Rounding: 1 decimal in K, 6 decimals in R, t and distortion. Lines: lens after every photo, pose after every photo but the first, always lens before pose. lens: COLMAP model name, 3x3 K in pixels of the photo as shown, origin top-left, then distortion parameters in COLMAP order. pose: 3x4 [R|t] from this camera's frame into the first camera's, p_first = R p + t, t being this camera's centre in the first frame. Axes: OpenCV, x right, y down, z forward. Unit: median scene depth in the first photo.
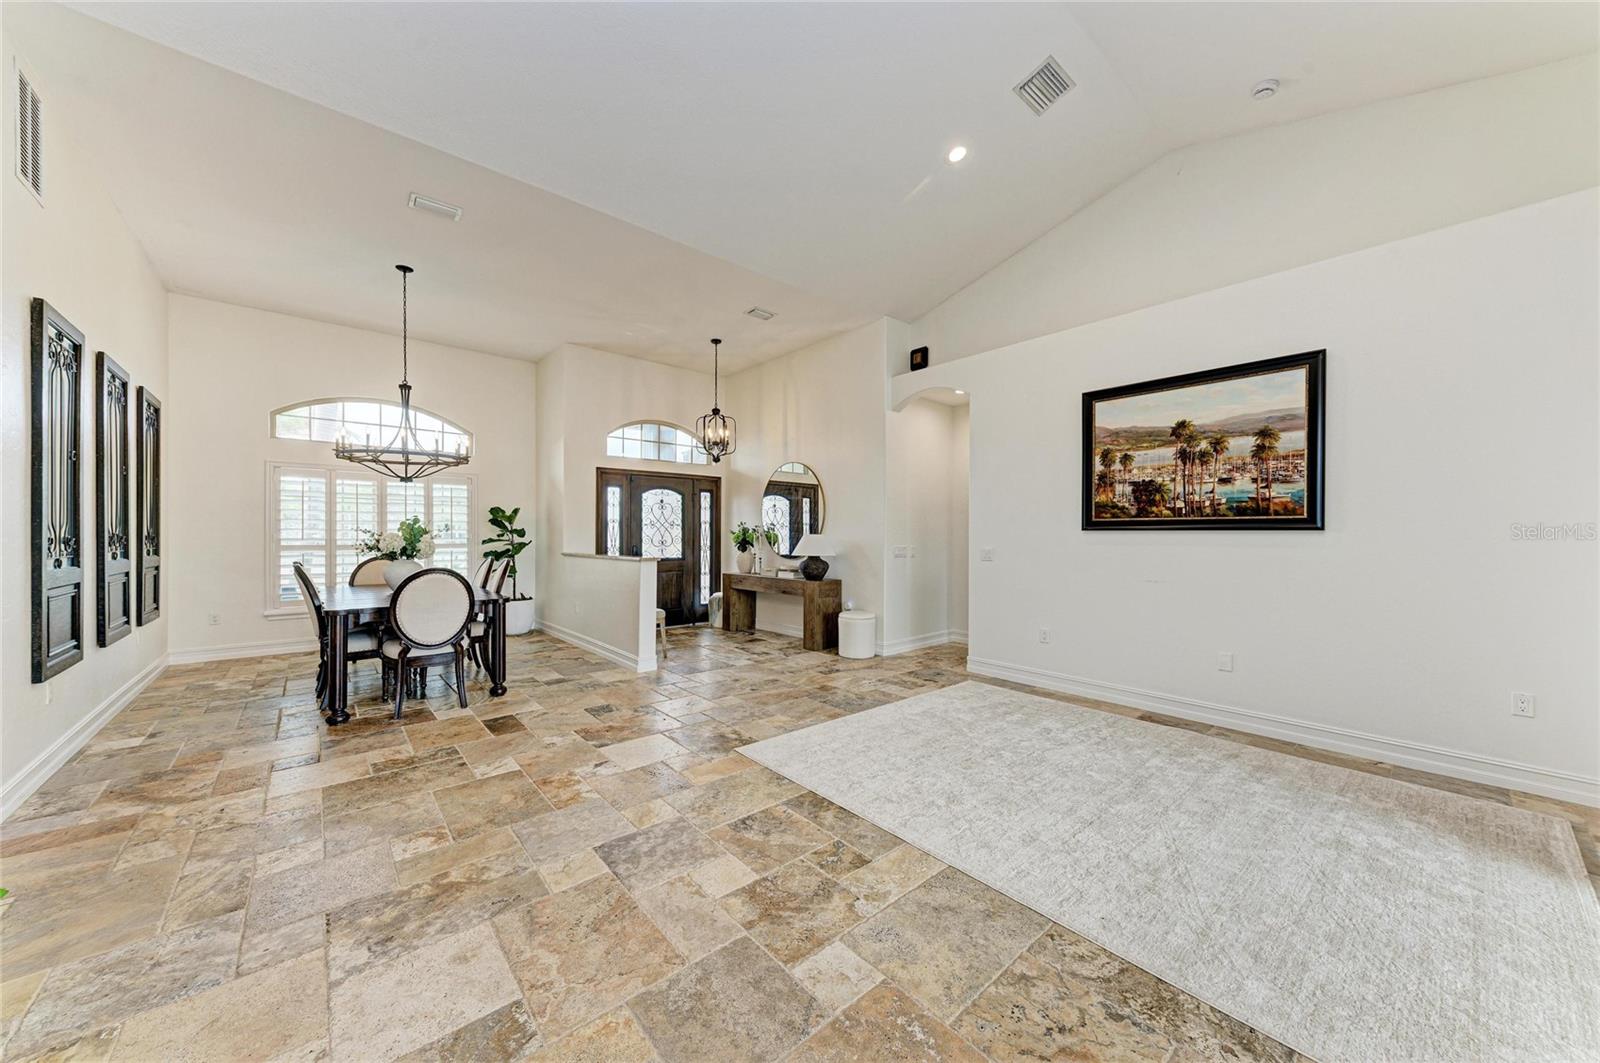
lens RADIAL K [[561.3, 0, 799.9], [0, 561.3, 534.9], [0, 0, 1]] dist [0.023529, -0.006988]
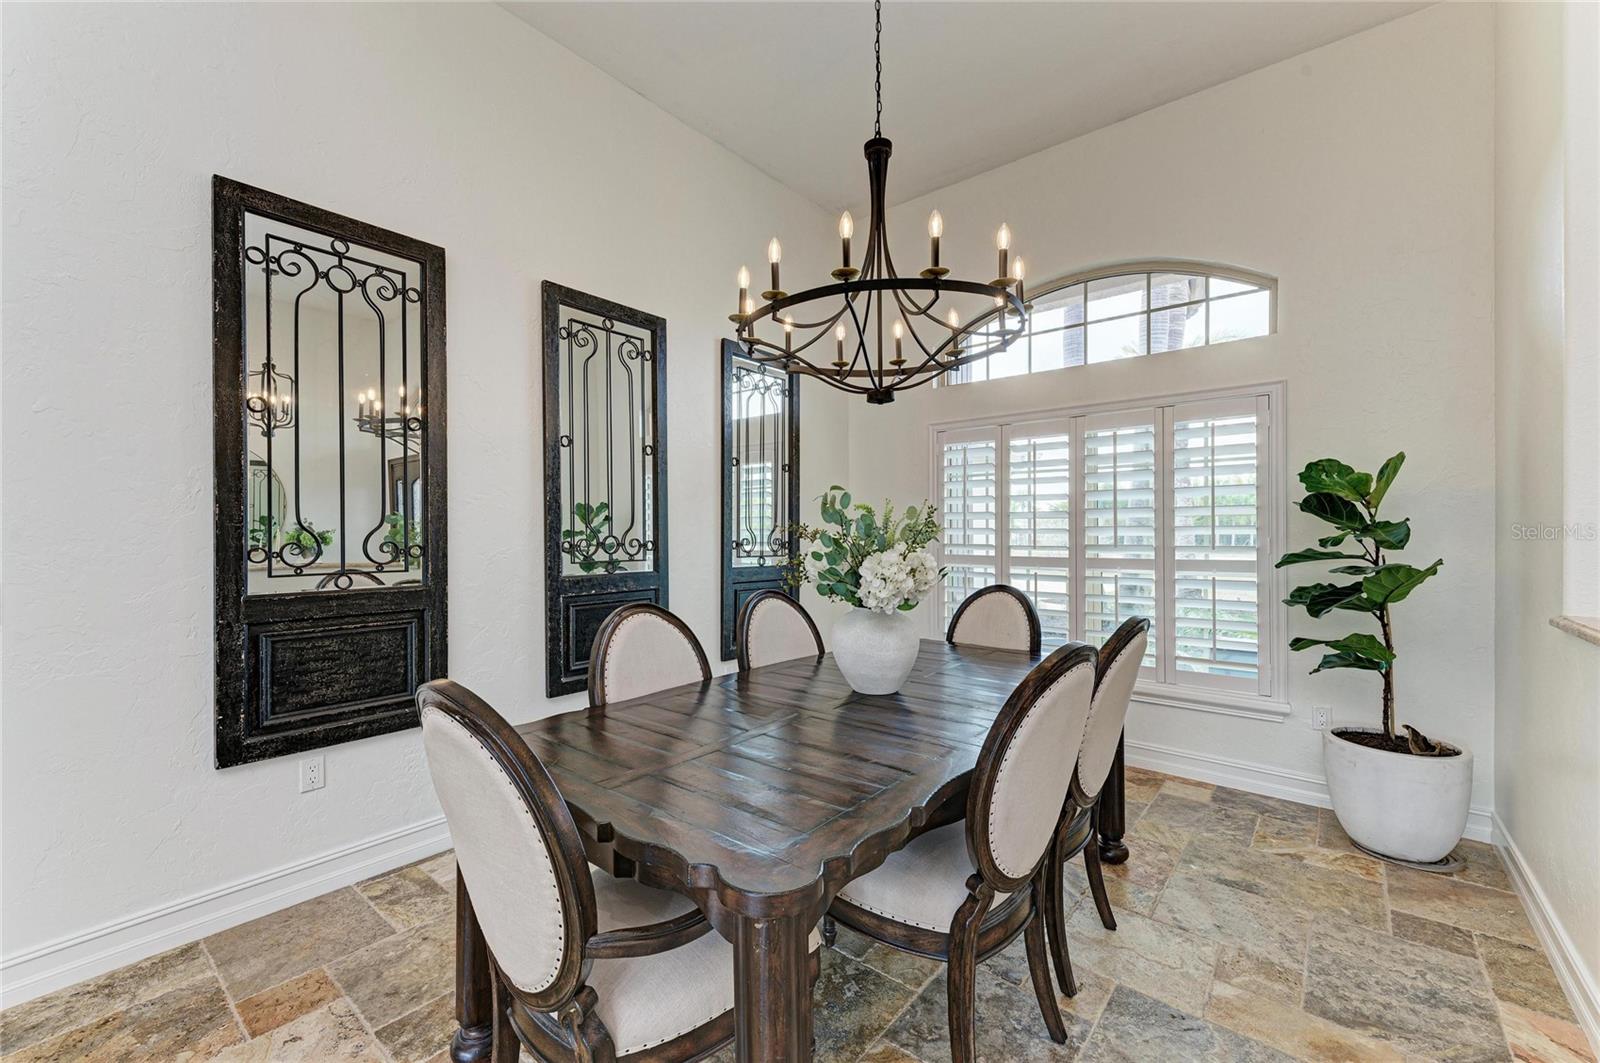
lens RADIAL K [[655.2, 0, 795.7], [0, 655.2, 532.8], [0, 0, 1]] dist [0.011992, -0.000174]
pose [[0.167028, -0.003926, -0.985944, -0.308728], [-0.000770, 0.999991, -0.004113, -0.003843], [0.985952, 0.001447, 0.167024, 0.984532]]
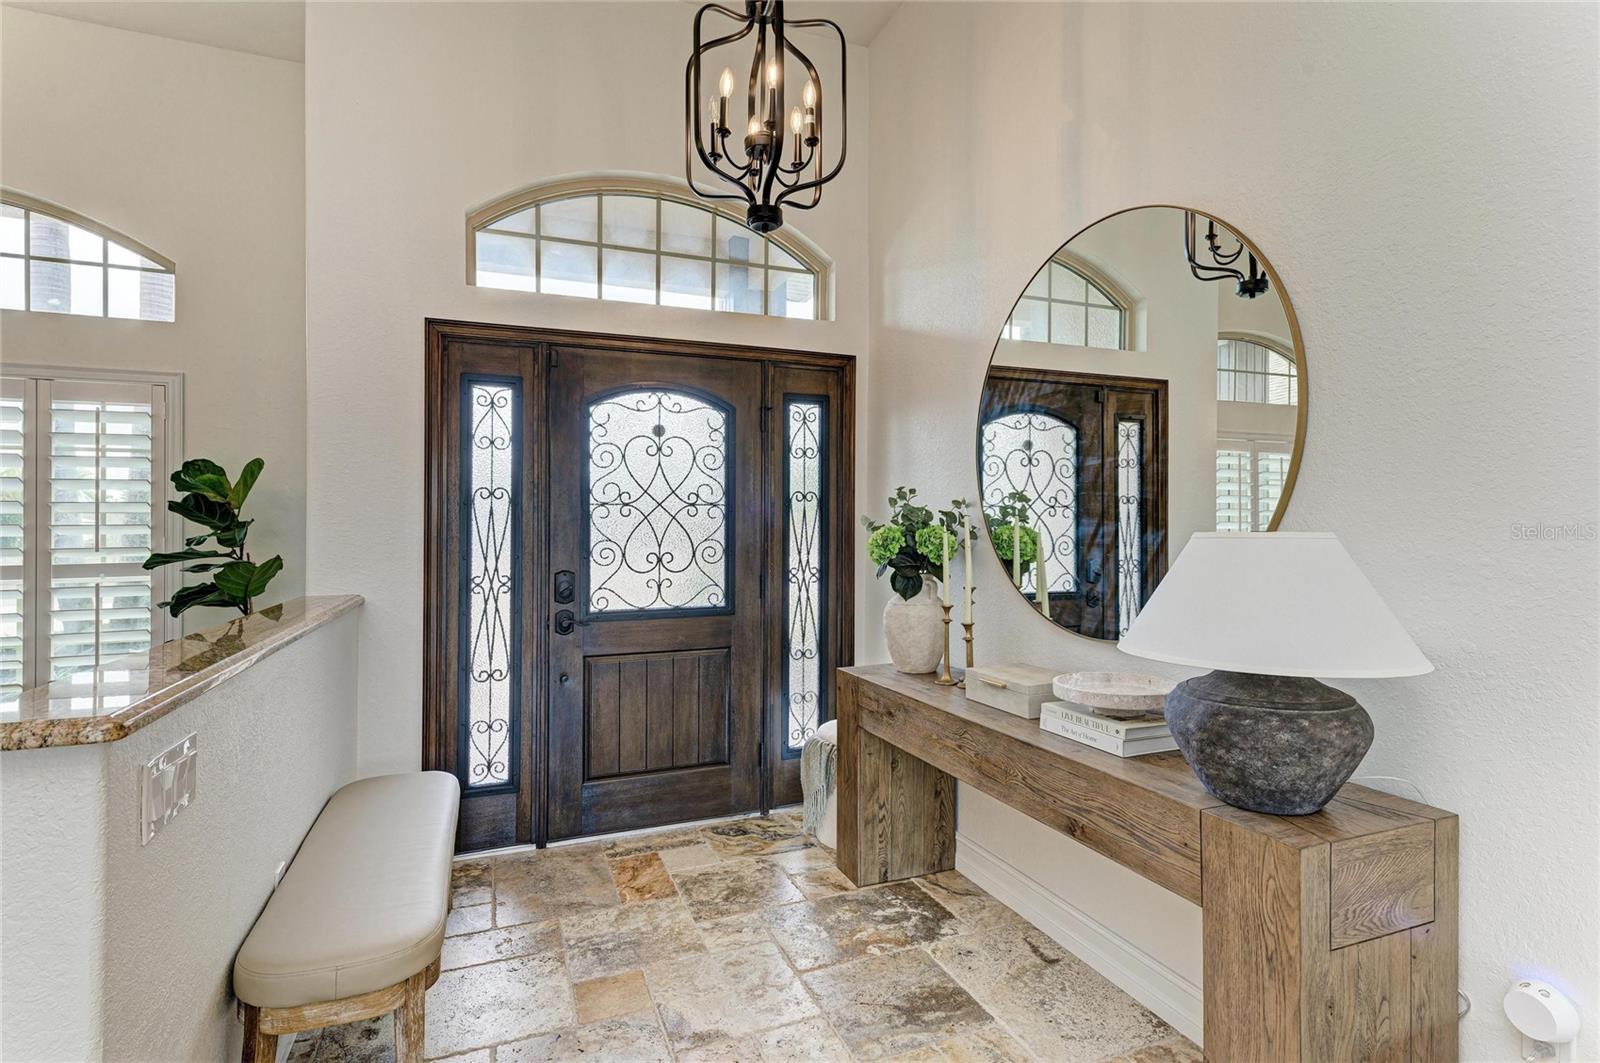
lens RADIAL K [[785.3, 0, 802.3], [0, 785.3, 525.0], [0, 0, 1]] dist [0.021174, -0.000527]
pose [[0.945182, -0.010159, -0.326387, -0.040982], [0.007081, 0.999919, -0.010618, -0.001588], [0.326468, 0.007724, 0.945177, 1.058538]]
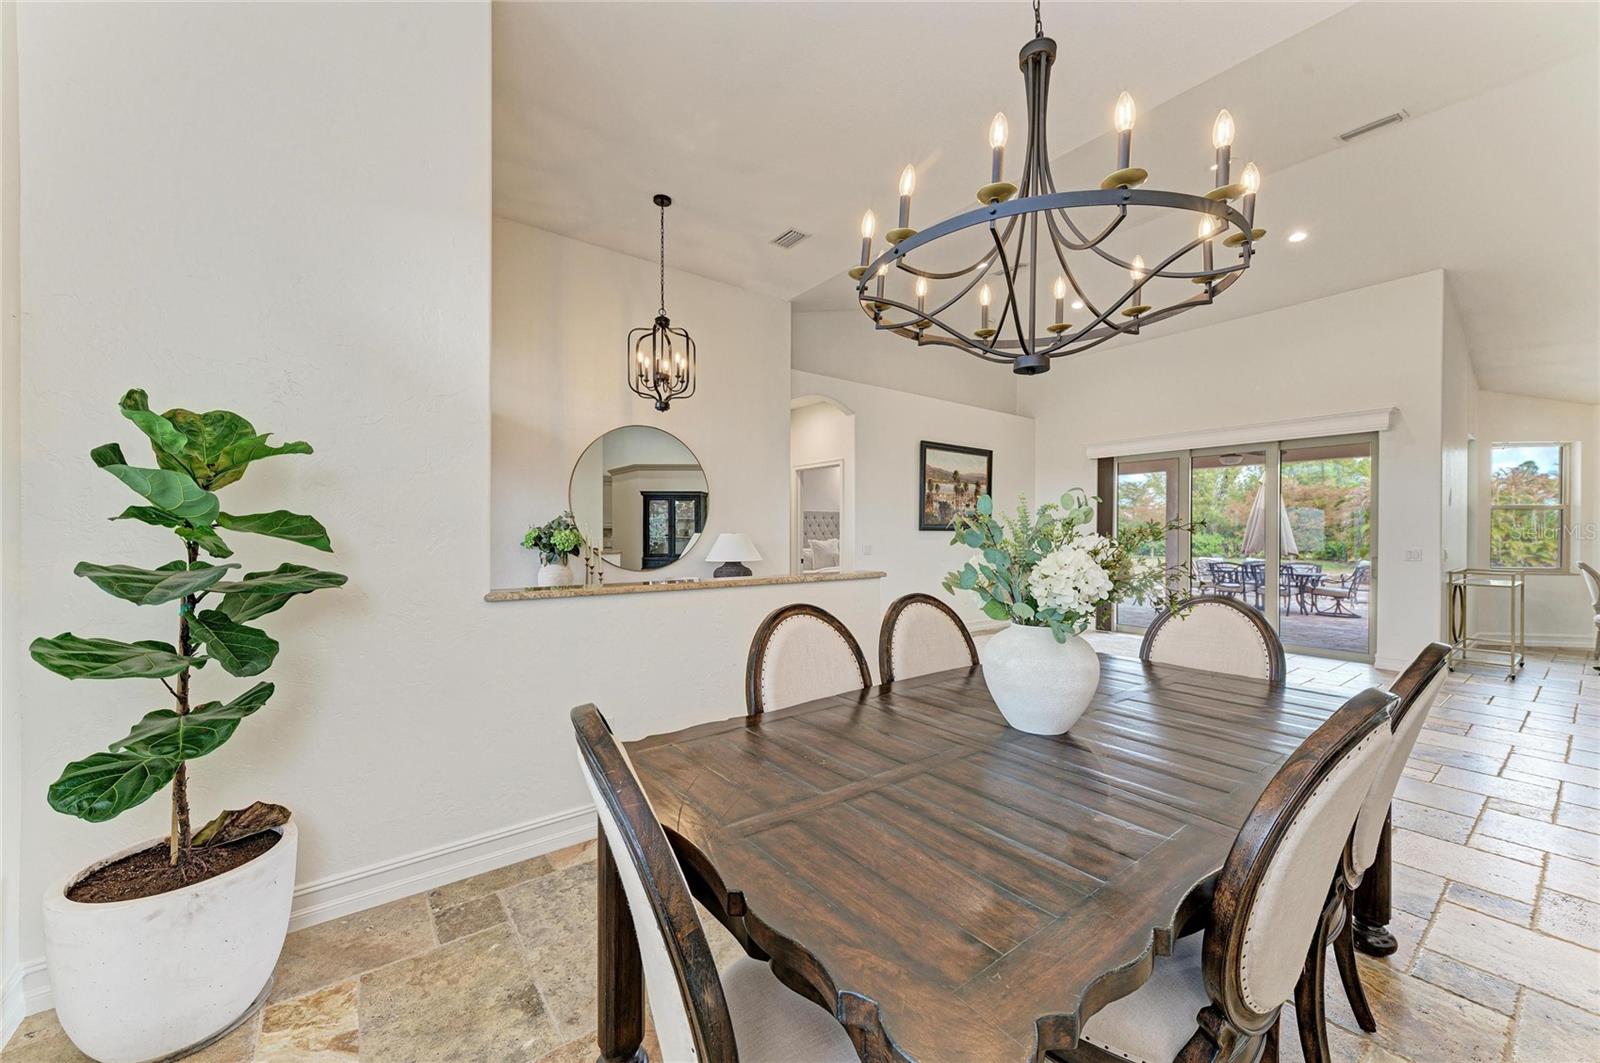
lens RADIAL K [[604.0, 0, 800.0], [0, 604.0, 531.5], [0, 0, 1]] dist [0.019878, -0.005387]
pose [[0.058351, -0.001755, 0.998295, -1.162308], [-0.001910, 0.999996, 0.001870, -0.007565], [-0.998294, -0.002016, 0.058347, 1.247347]]
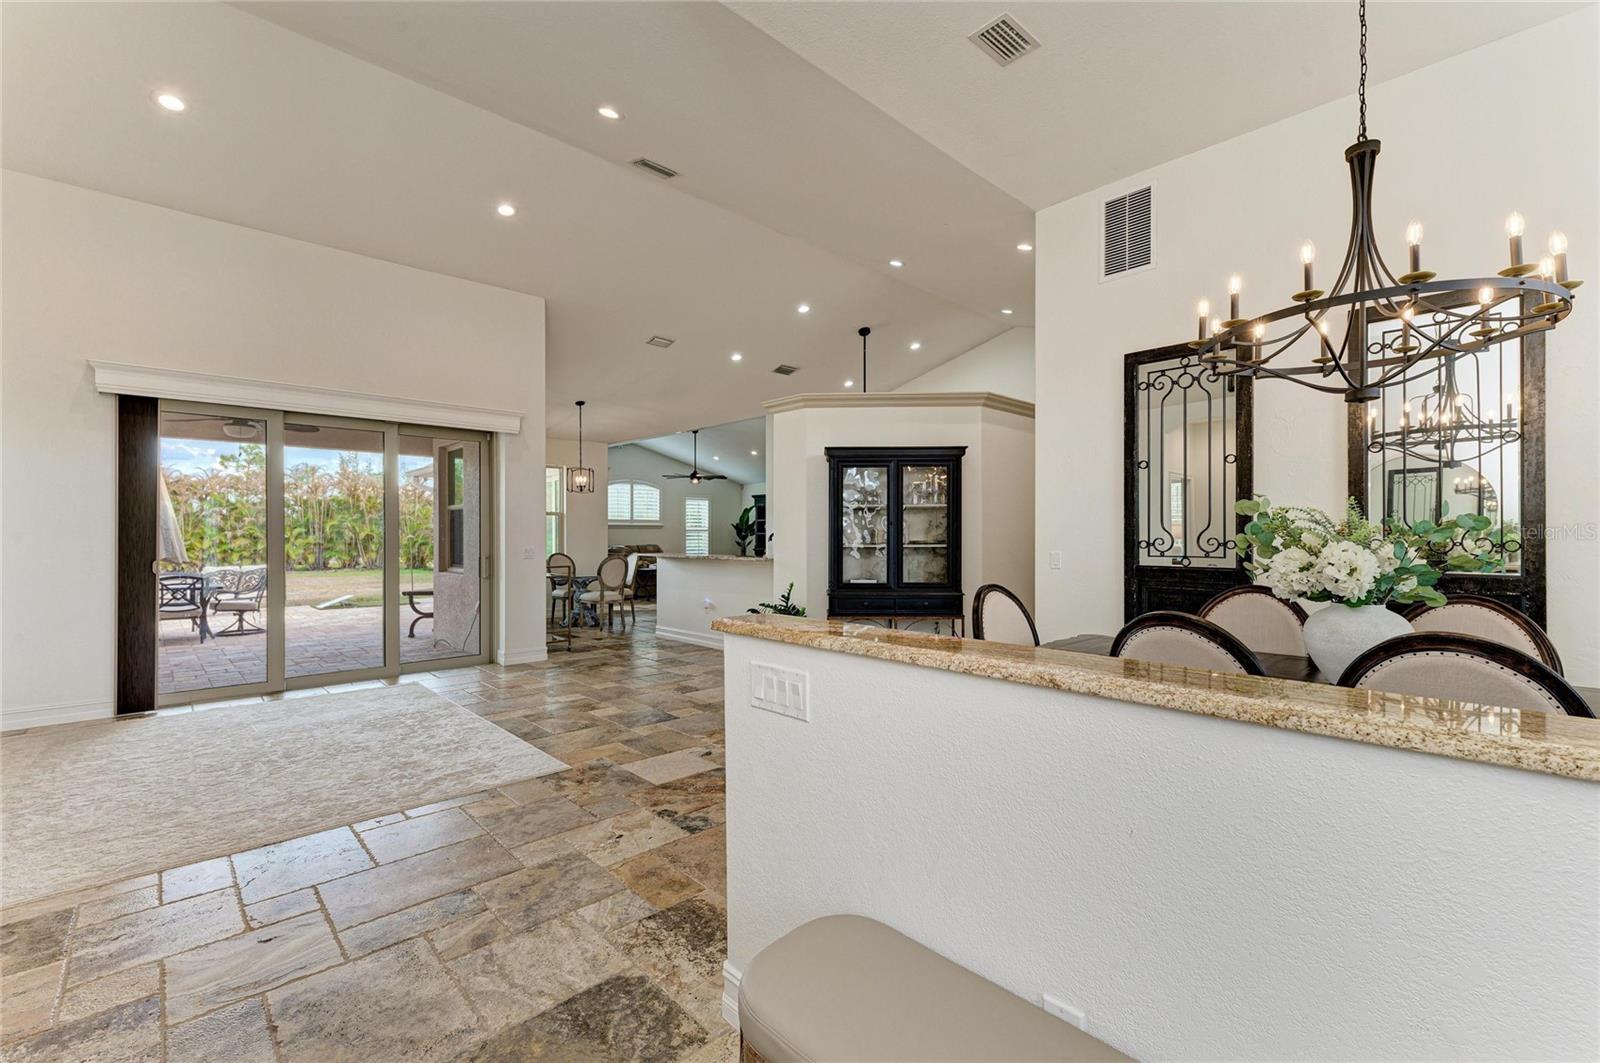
lens RADIAL K [[683.7, 0, 800.0], [0, 683.7, 531.5], [0, 0, 1]] dist [0.031694, -0.010433]
pose [[-0.998899, -0.001627, -0.046886, -0.332758], [-0.001514, 0.999996, -0.002435, -0.003977], [0.046890, -0.002361, -0.998897, 1.633779]]
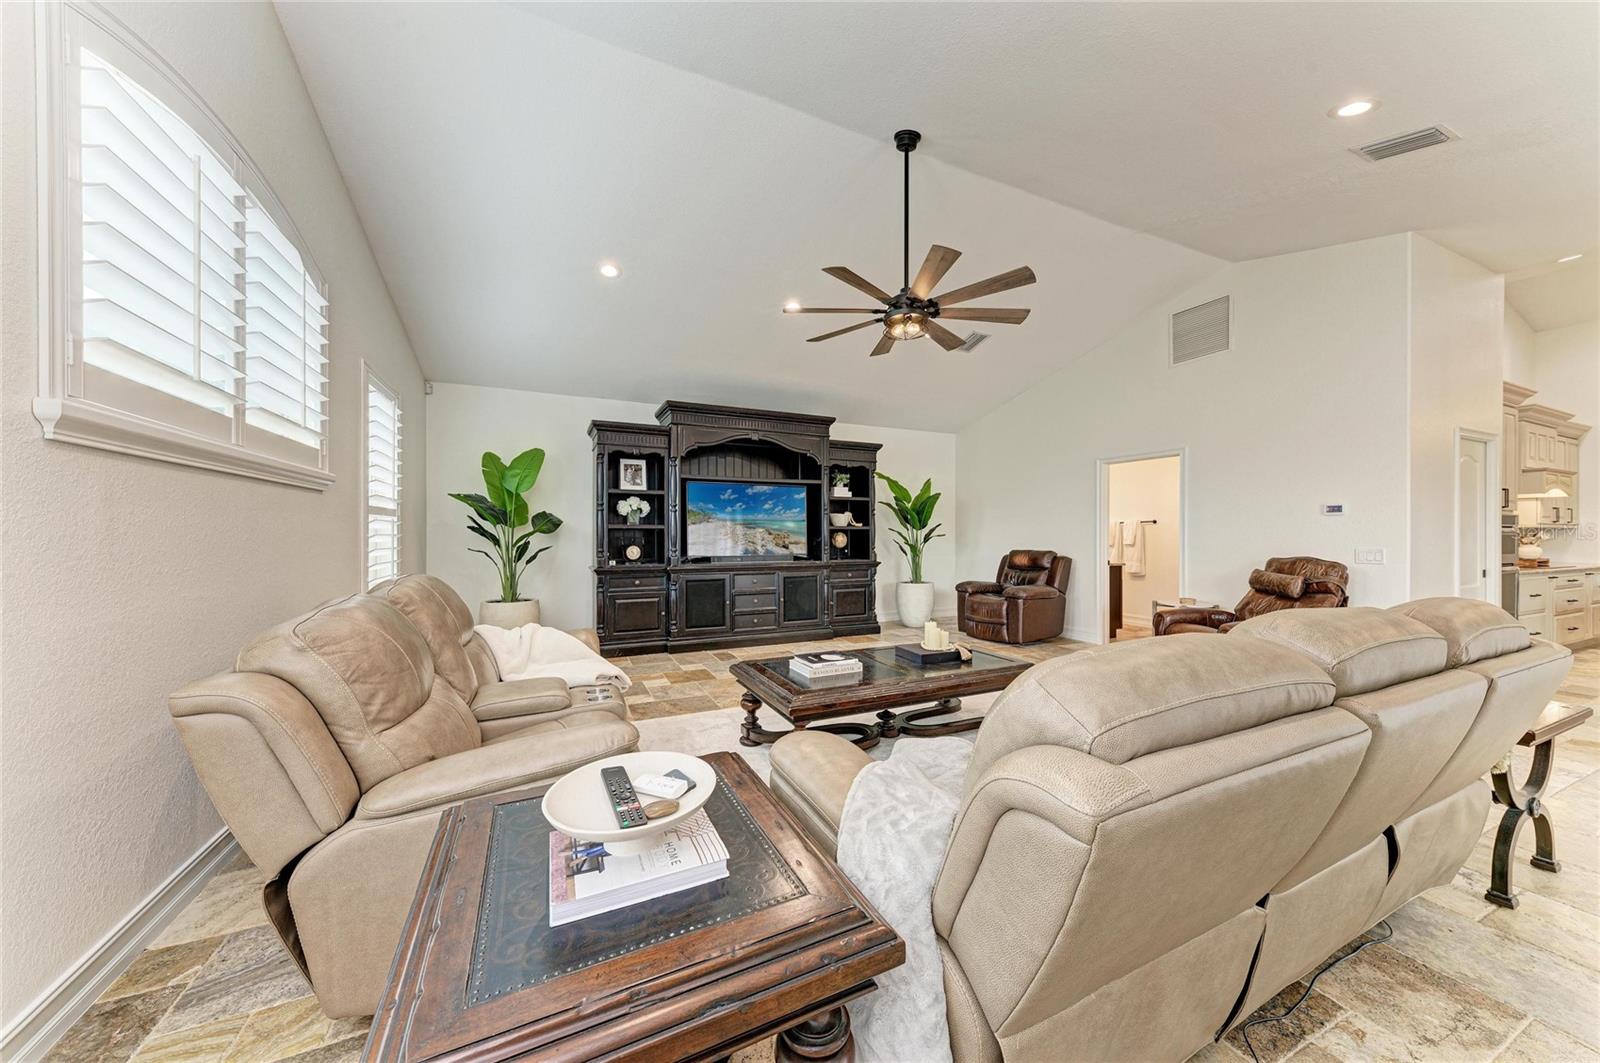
lens RADIAL K [[547.5, 0, 802.6], [0, 547.5, 535.4], [0, 0, 1]] dist [0.018157, -0.003254]
pose [[-0.268758, 0.000736, -0.963207, 0.844875], [-0.005565, 0.999982, 0.002317, 0.013135], [0.963192, 0.005983, -0.268749, -1.941475]]
